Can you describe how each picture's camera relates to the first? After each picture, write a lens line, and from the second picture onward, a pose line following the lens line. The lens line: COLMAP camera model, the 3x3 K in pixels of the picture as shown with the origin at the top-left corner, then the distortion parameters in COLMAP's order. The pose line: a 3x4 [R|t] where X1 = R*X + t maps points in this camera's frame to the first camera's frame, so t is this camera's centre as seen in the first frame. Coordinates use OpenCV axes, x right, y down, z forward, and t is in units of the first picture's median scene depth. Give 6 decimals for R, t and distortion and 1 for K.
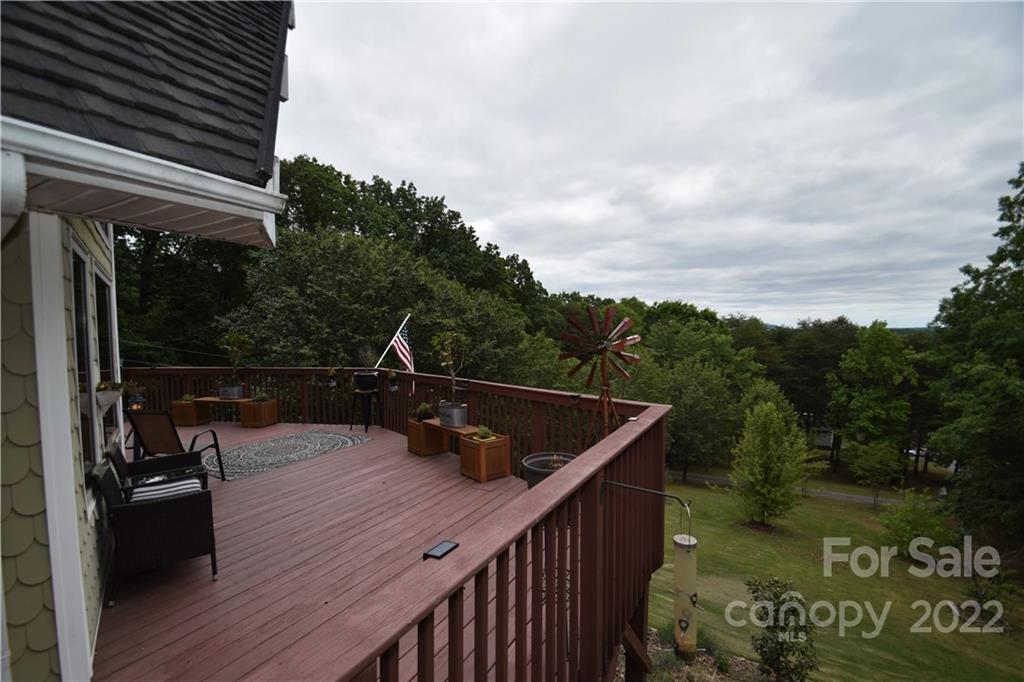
lens RADIAL K [[446.1, 0, 512.2], [0, 446.1, 341.9], [0, 0, 1]] dist [0.002172, -0.010850]
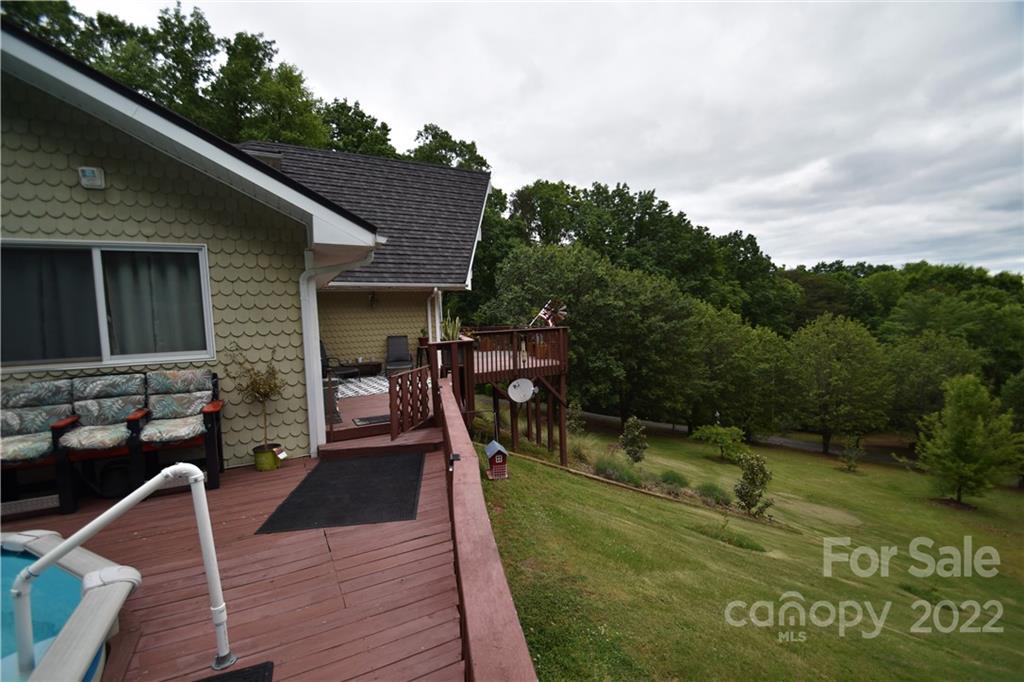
lens RADIAL K [[446.1, 0, 504.9], [0, 446.1, 342.9], [0, 0, 1]] dist [0.002172, -0.010850]
pose [[0.845815, 0.006480, -0.533437, 0.130932], [0.015918, 0.999174, 0.037377, 0.010031], [0.533239, -0.040105, 0.845014, -0.160392]]
